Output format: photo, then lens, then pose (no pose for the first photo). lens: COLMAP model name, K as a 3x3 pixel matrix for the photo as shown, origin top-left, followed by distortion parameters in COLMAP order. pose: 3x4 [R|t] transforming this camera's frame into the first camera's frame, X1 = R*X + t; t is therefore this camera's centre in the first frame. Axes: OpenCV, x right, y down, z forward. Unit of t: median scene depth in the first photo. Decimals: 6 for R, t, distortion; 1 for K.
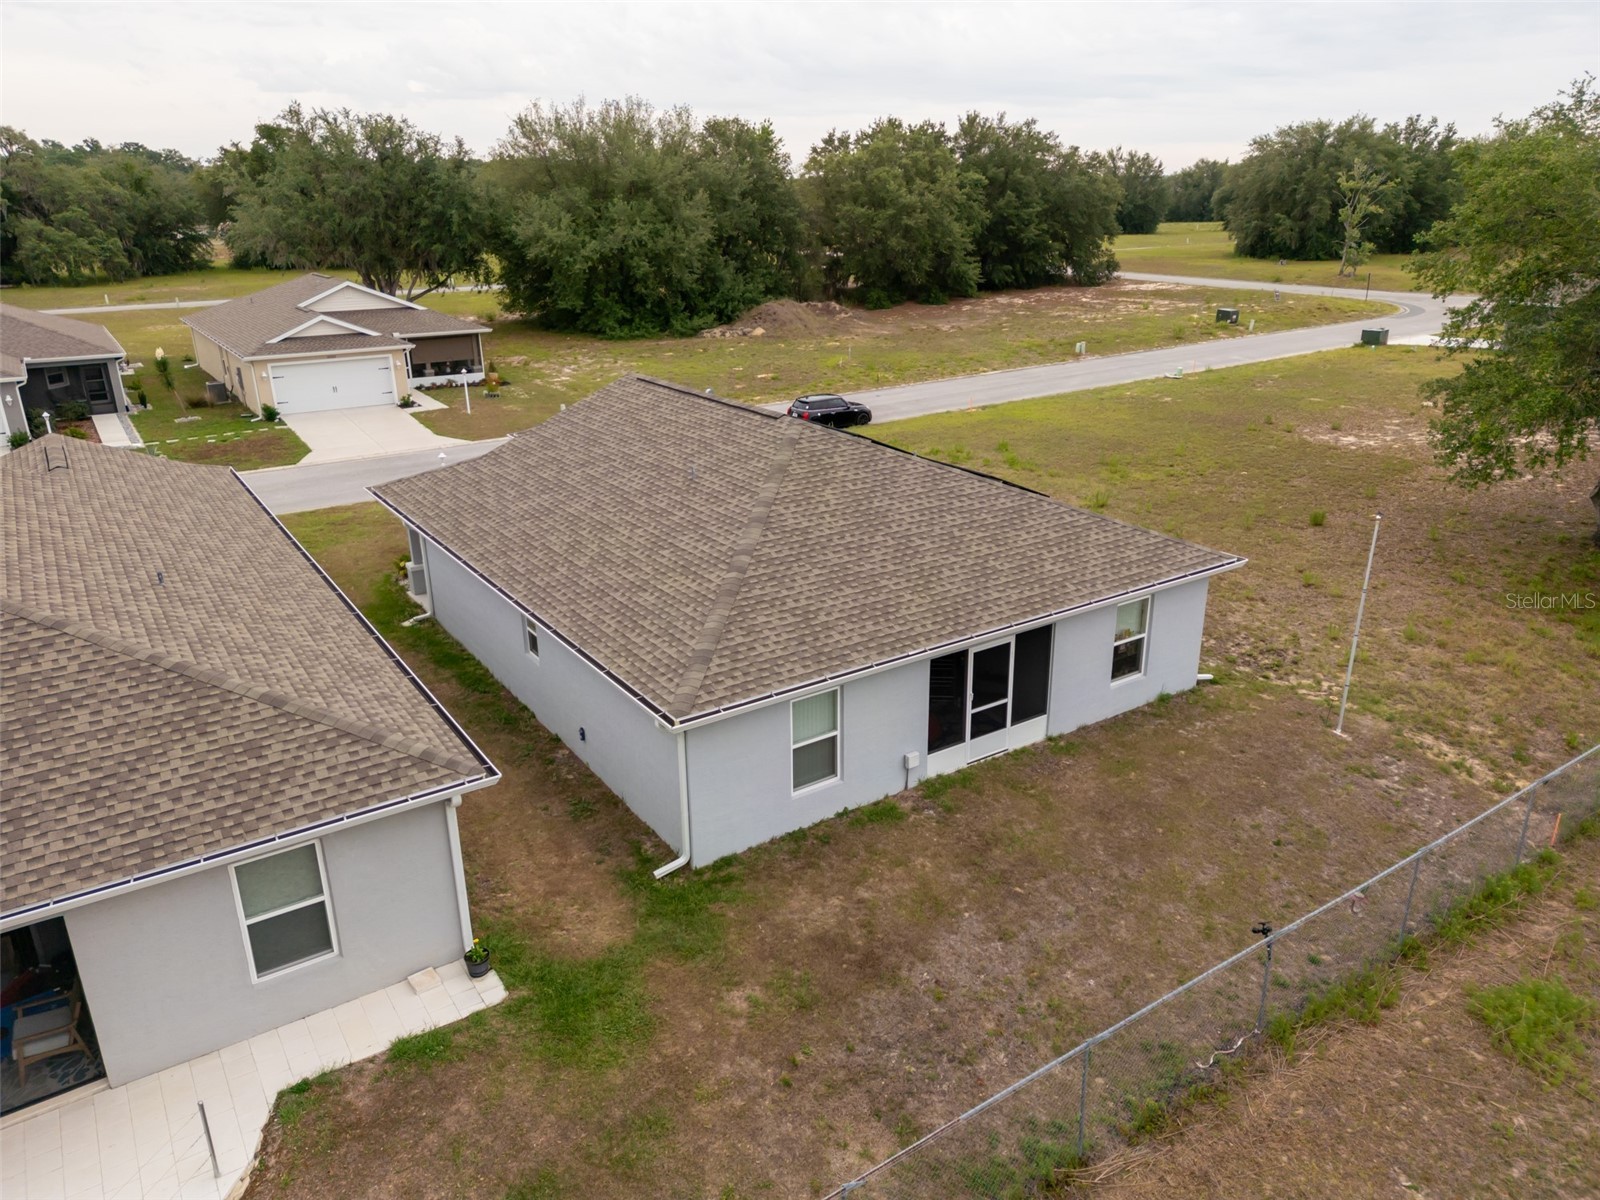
lens RADIAL K [[1112.0, 0, 801.5], [0, 1112.0, 609.6], [0, 0, 1]] dist [0.074766, -0.067582]
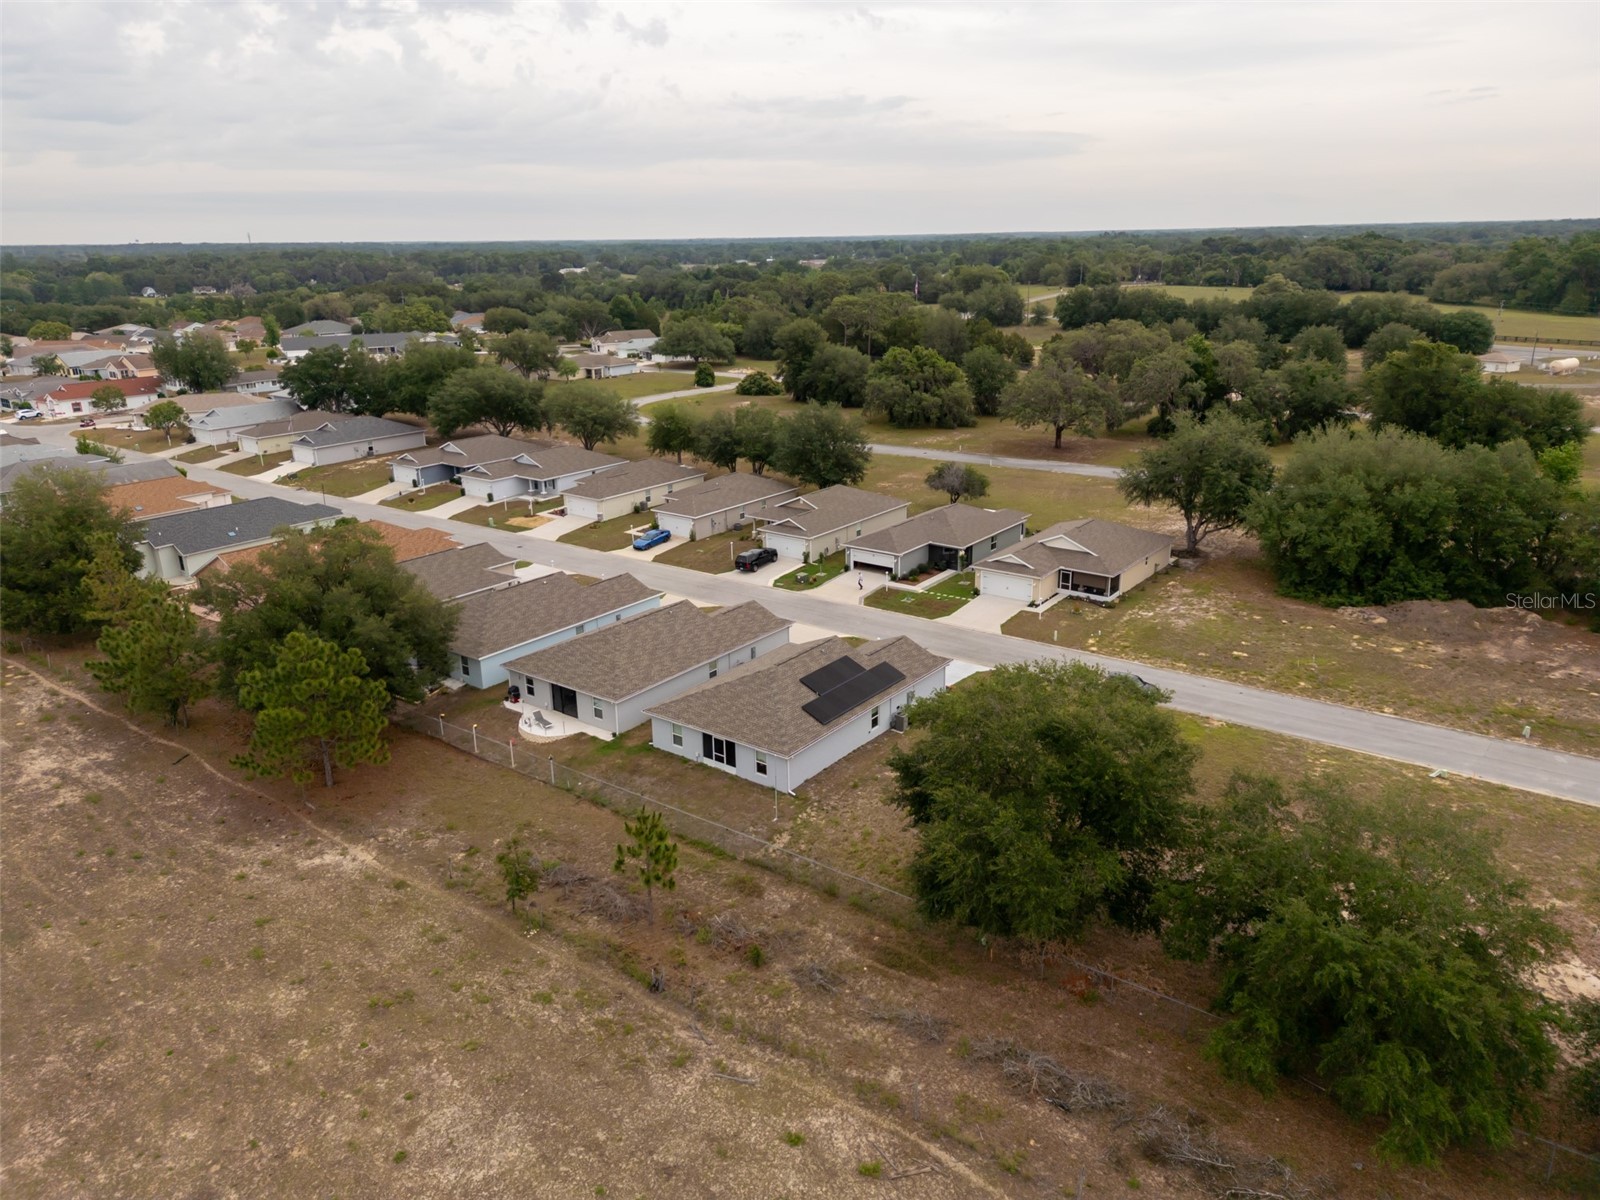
lens RADIAL K [[1112.0, 0, 803.7], [0, 1112.0, 595.3], [0, 0, 1]] dist [0.074766, -0.067582]
pose [[0.325597, 0.295101, -0.898277, 1.462874], [-0.319886, 0.928404, 0.189049, -0.509991], [0.889753, 0.225793, 0.396684, -0.145126]]
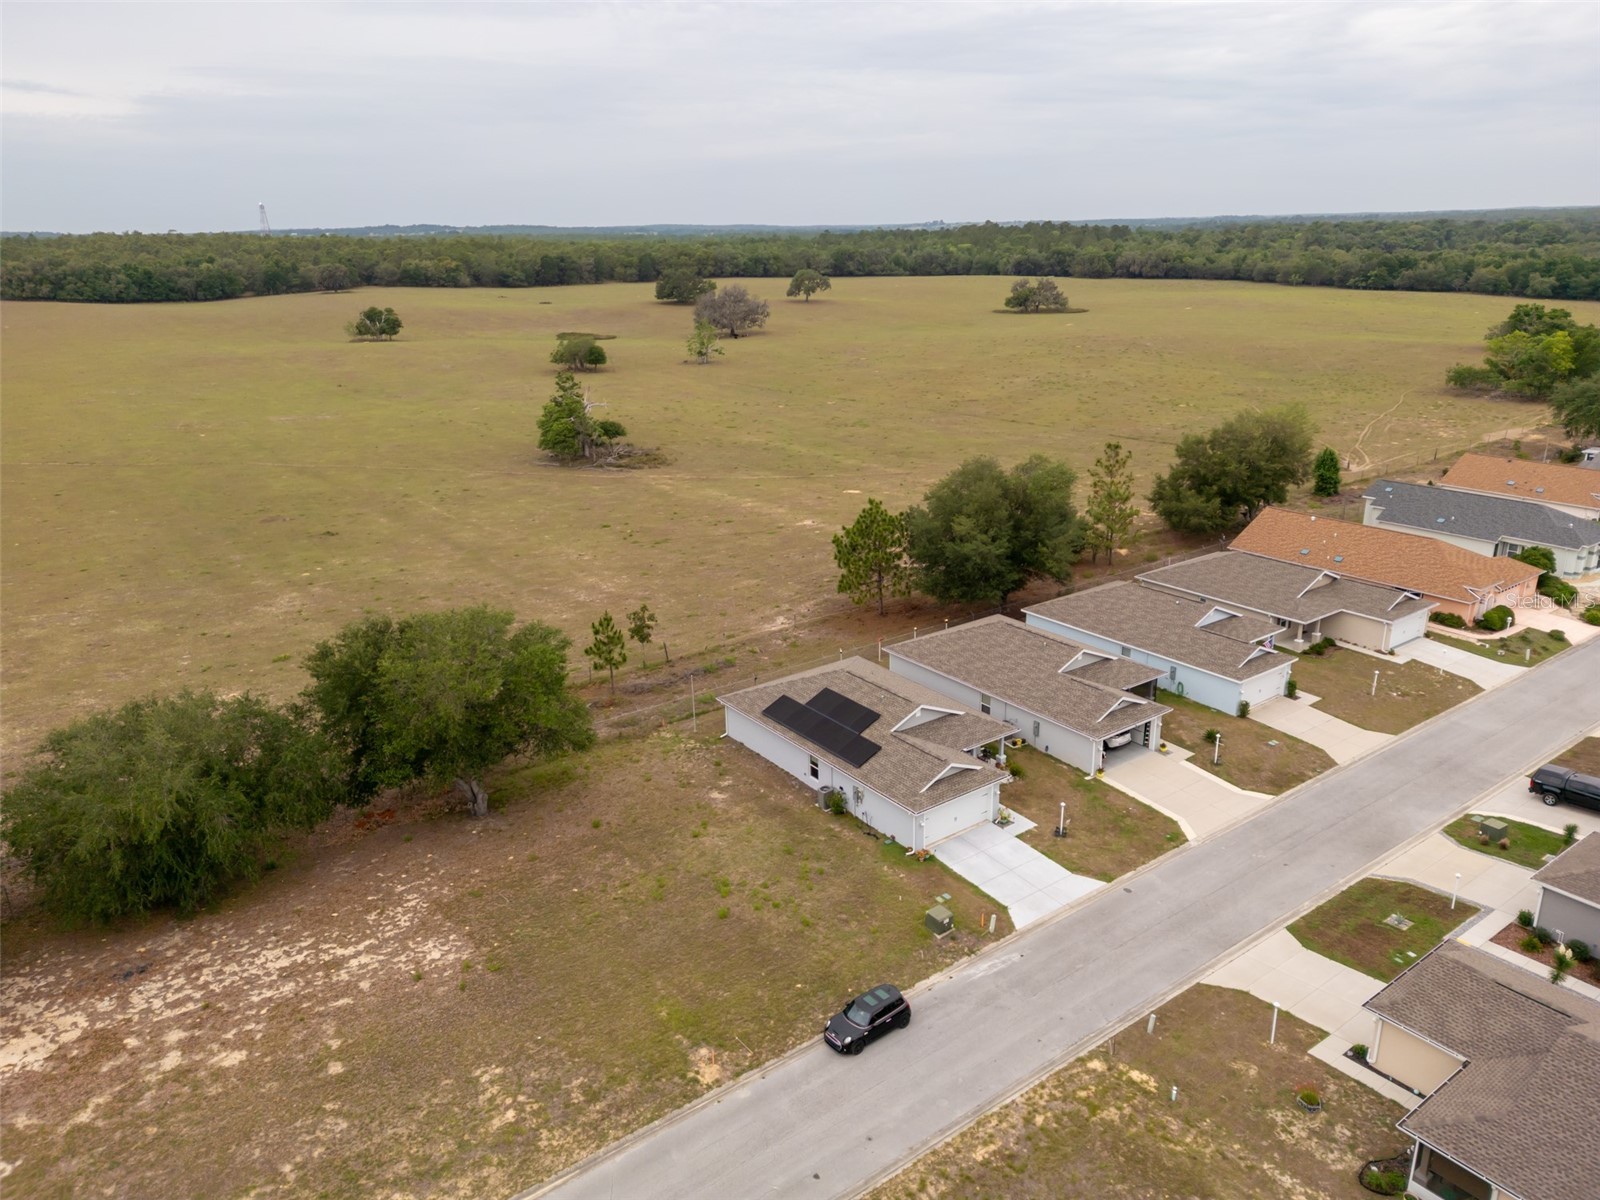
lens RADIAL K [[1112.0, 0, 805.8], [0, 1112.0, 594.3], [0, 0, 1]] dist [0.074766, -0.067582]
pose [[-0.998376, 0.043010, -0.037365, 0.108860], [0.010246, 0.780674, 0.624854, -1.177449], [0.056045, 0.623456, -0.779847, 1.677894]]
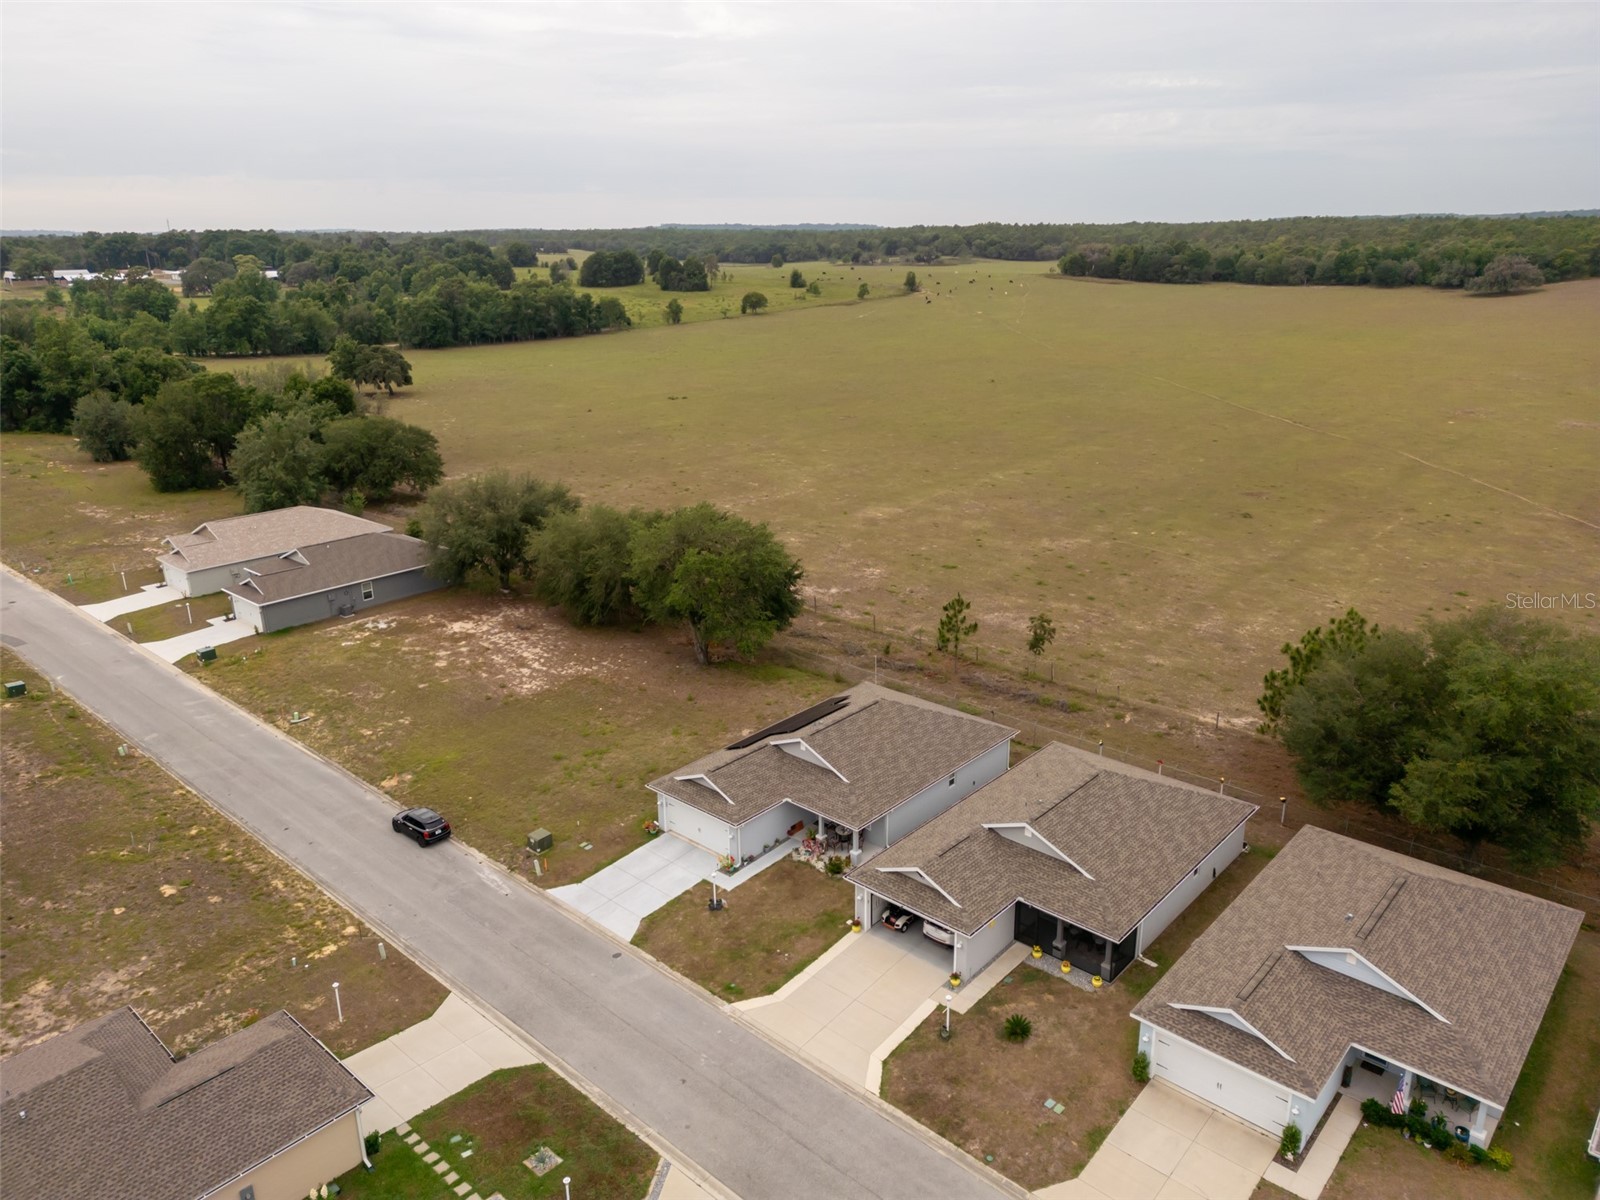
lens RADIAL K [[1112.0, 0, 807.9], [0, 1112.0, 597.7], [0, 0, 1]] dist [0.074766, -0.067582]
pose [[-0.251136, -0.287272, 0.924341, -1.342059], [0.353312, 0.861852, 0.363843, -0.790819], [-0.901167, 0.417955, -0.114945, 0.697235]]
